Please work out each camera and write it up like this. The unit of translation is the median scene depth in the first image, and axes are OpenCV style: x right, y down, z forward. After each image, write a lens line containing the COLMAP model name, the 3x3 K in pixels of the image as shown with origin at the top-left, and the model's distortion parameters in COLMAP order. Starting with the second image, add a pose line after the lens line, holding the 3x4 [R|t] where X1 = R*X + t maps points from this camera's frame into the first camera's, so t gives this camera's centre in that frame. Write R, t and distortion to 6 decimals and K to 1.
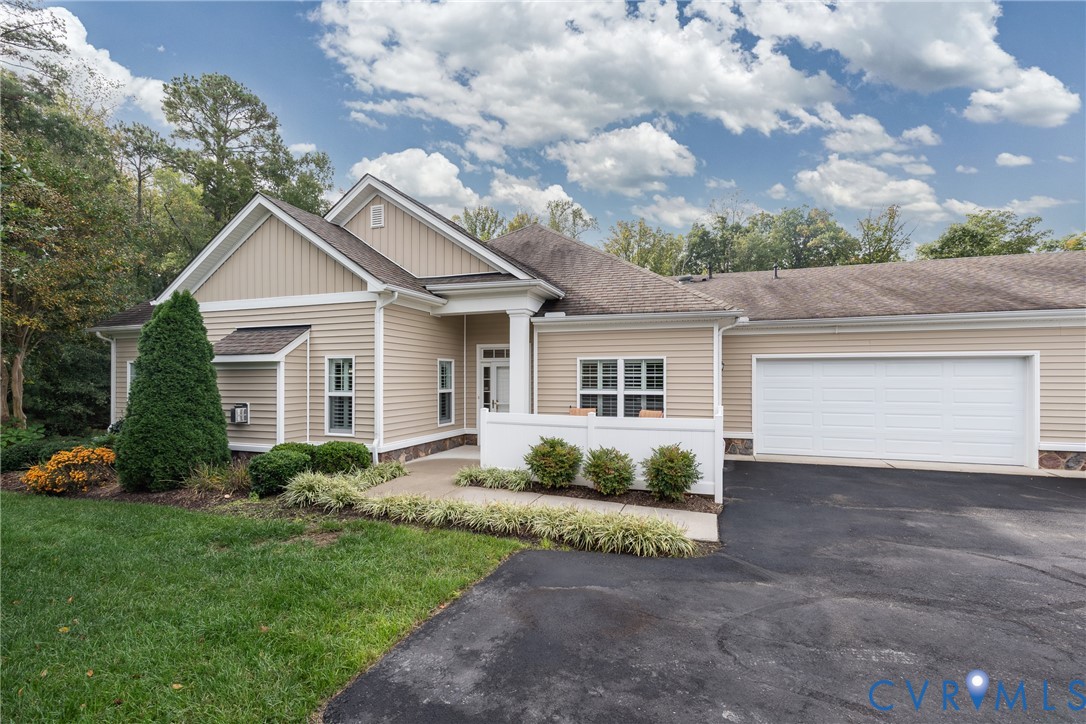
lens RADIAL K [[477.2, 0, 545.4], [0, 477.2, 361.7], [0, 0, 1]] dist [-0.001271, -0.000377]
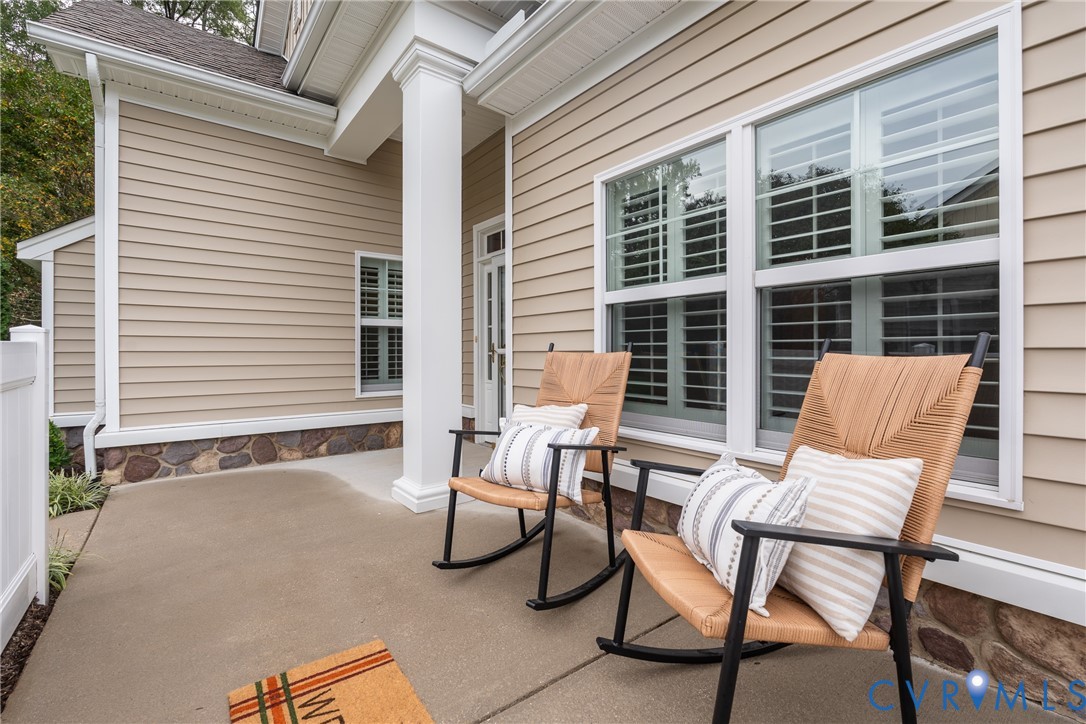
lens RADIAL K [[492.9, 0, 533.0], [0, 492.9, 343.6], [0, 0, 1]] dist [0.001725, 0.000488]
pose [[0.837542, -0.009996, -0.546281, 0.201364], [0.021371, 0.999667, 0.014473, 0.088664], [0.545955, -0.023797, 0.837477, 0.757172]]
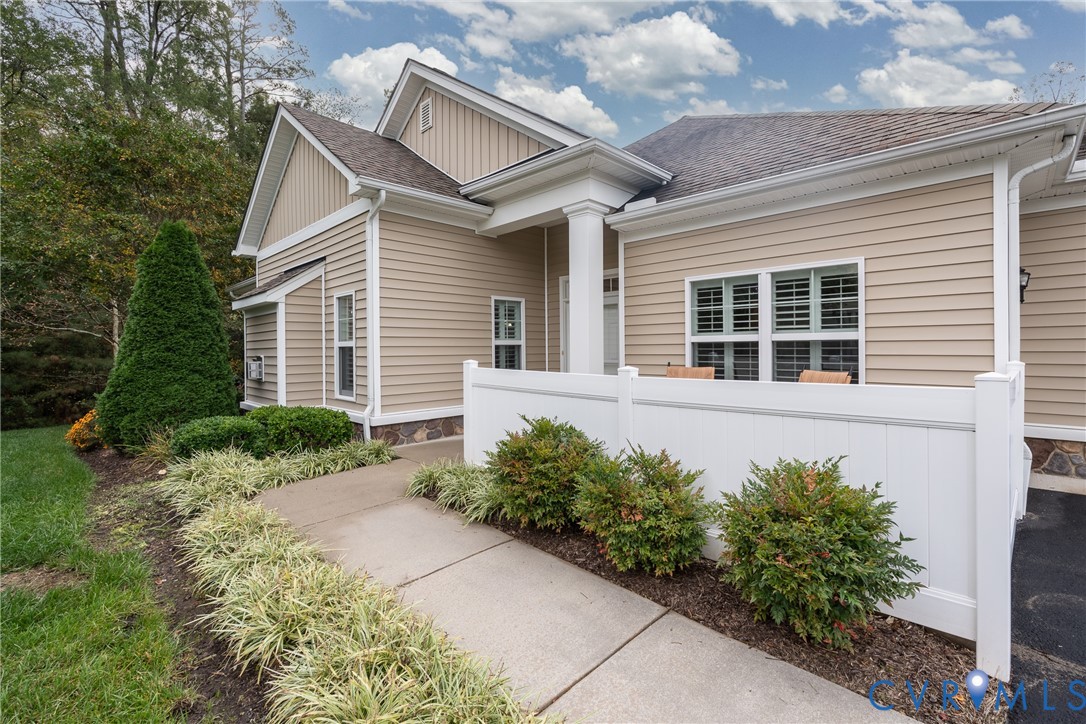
lens RADIAL K [[487.5, 0, 545.6], [0, 487.5, 335.9], [0, 0, 1]] dist [-0.001669, 0.000247]
pose [[0.907083, -0.017179, -0.420601, 0.163954], [0.022442, 0.999720, 0.007566, 0.053693], [0.420353, -0.016302, 0.907214, 0.416477]]
